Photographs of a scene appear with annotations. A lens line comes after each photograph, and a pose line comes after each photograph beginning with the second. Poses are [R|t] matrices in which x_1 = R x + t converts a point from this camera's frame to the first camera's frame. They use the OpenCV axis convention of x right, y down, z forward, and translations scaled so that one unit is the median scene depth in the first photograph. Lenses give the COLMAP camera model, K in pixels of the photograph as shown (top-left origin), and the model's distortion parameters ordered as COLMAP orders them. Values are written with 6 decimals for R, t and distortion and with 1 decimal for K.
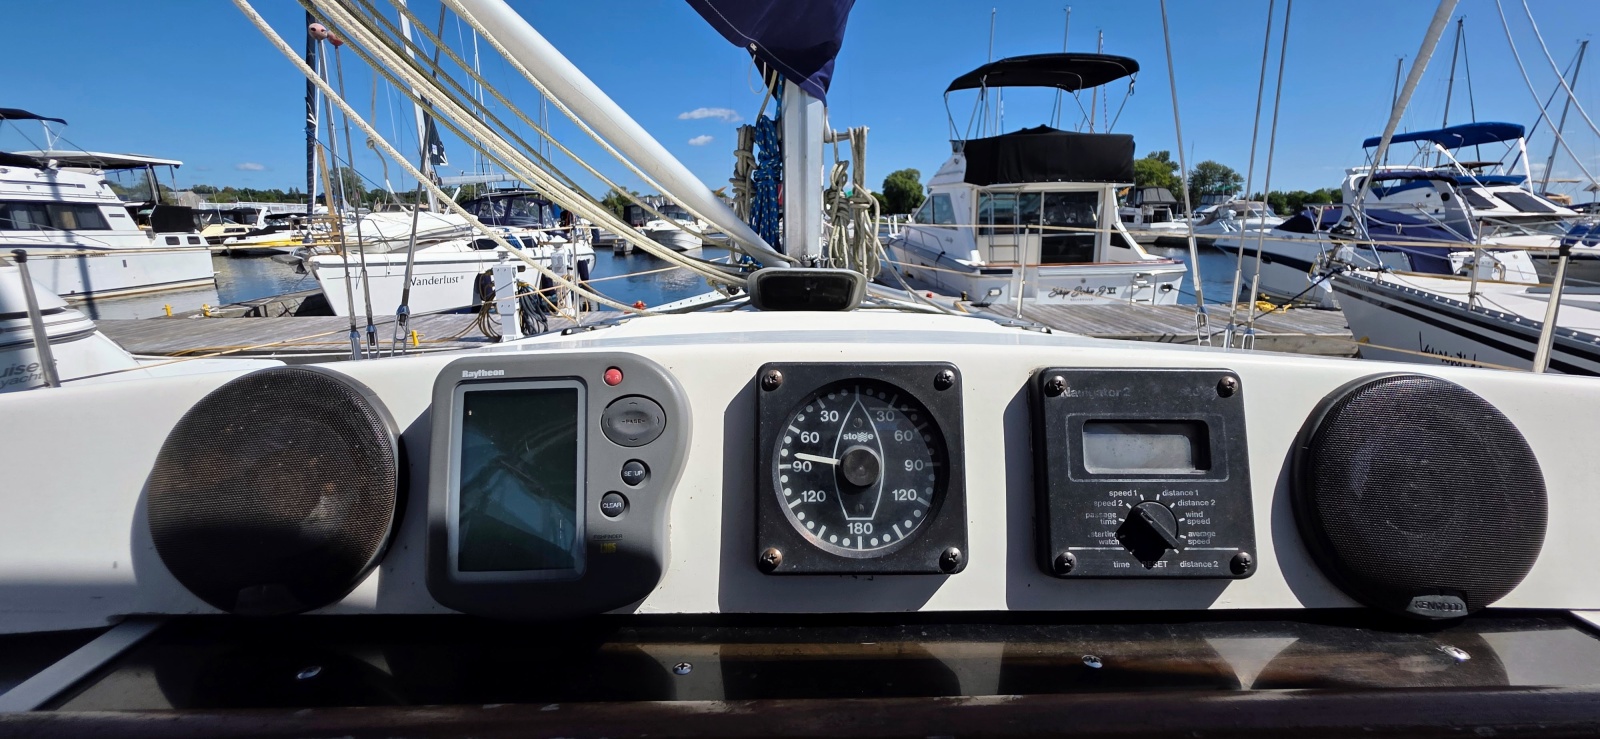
lens RADIAL K [[618.1, 0, 795.3], [0, 618.1, 341.5], [0, 0, 1]] dist [0.001559, -0.000017]
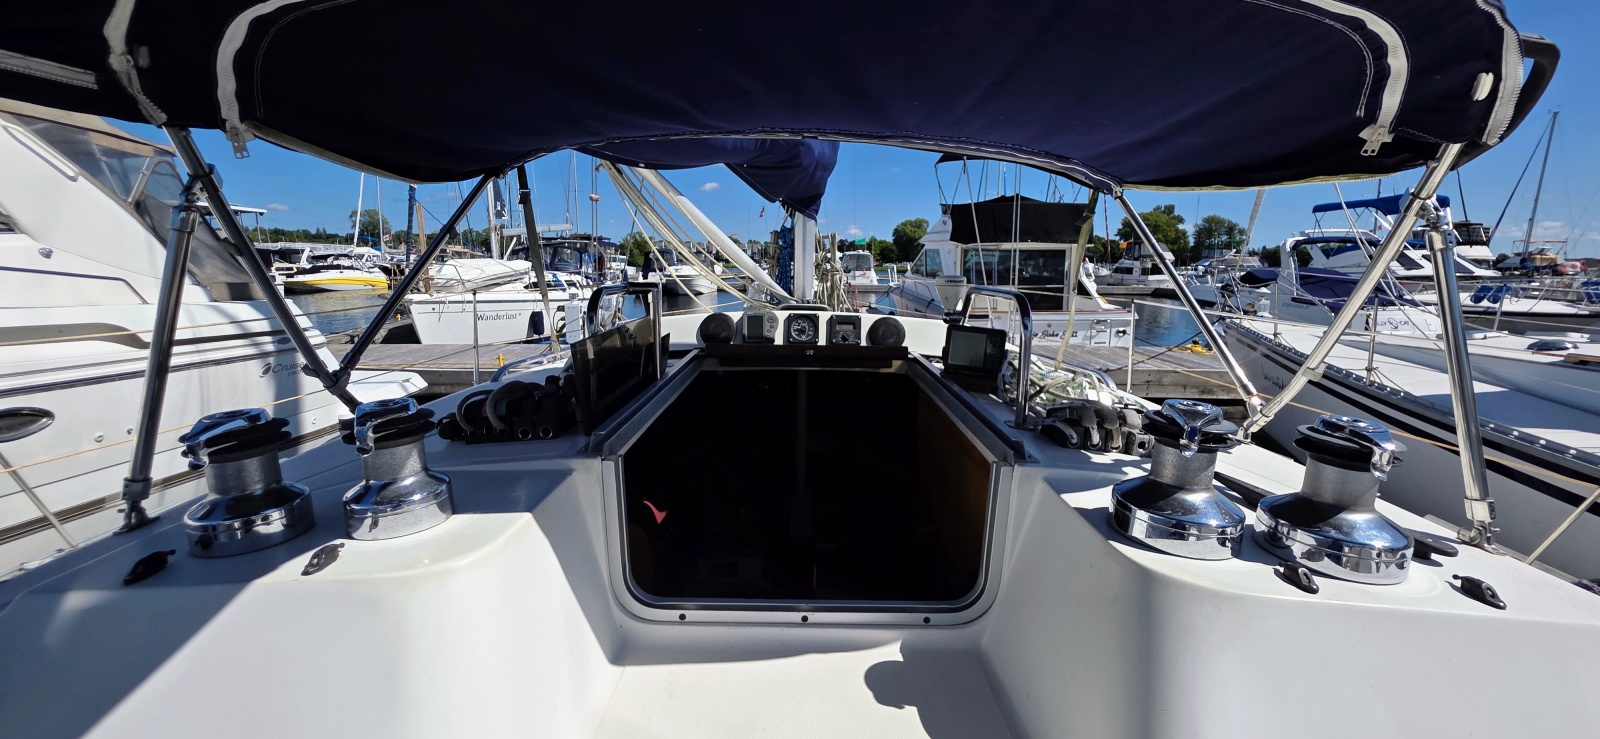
lens RADIAL K [[638.0, 0, 802.8], [0, 638.0, 353.6], [0, 0, 1]] dist [0.001427, -0.000292]
pose [[0.999859, 0.016000, -0.005091, 0.004675], [-0.016260, 0.998297, -0.056025, 0.029935], [0.004186, 0.056100, 0.998416, -0.204688]]
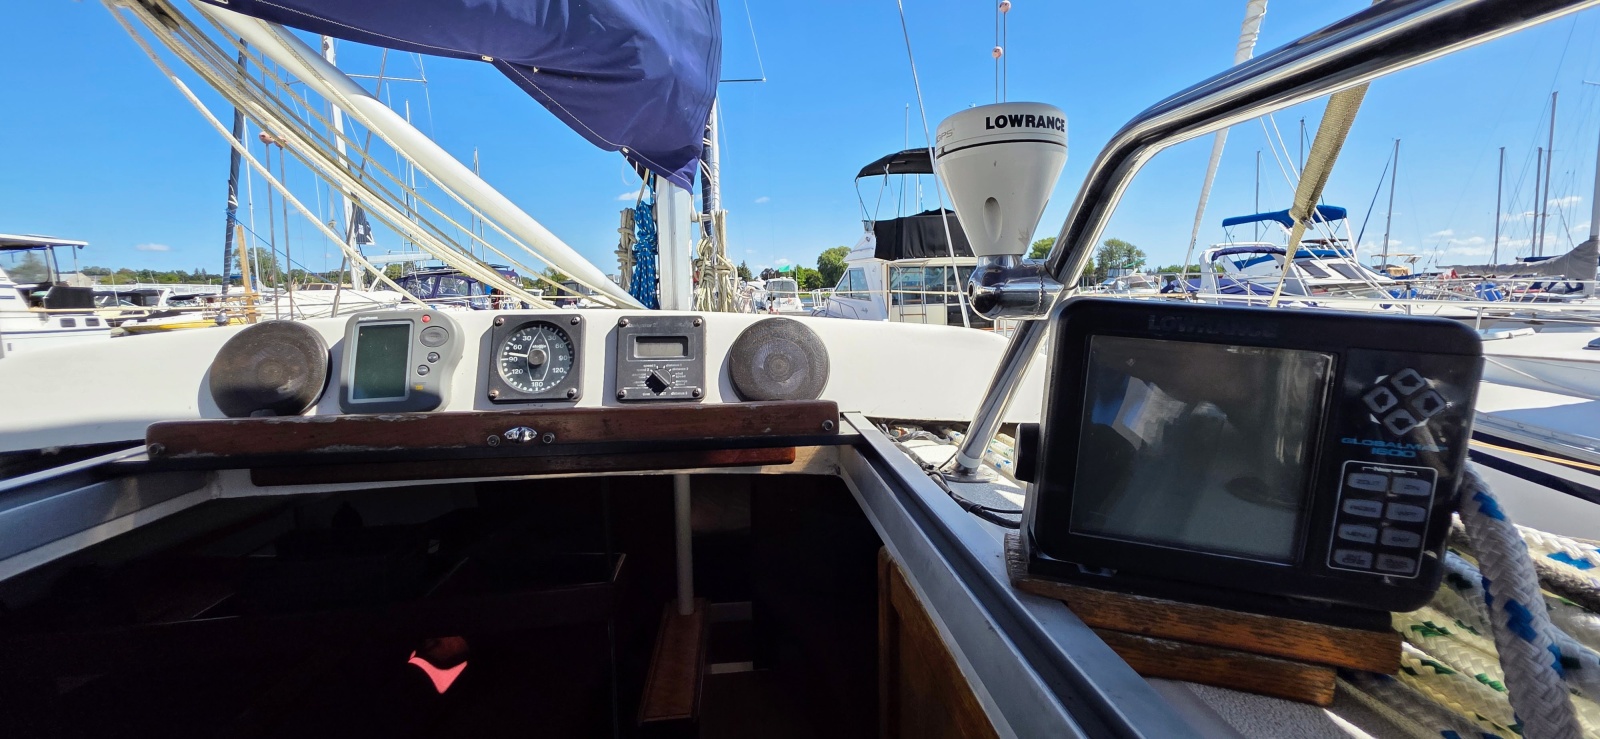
lens RADIAL K [[618.1, 0, 795.3], [0, 618.1, 341.5], [0, 0, 1]] dist [0.001559, -0.000017]
pose [[0.995414, -0.018626, 0.093834, 0.029558], [0.029806, 0.992425, -0.119185, 0.015459], [-0.090903, 0.121436, 0.988428, -0.048696]]
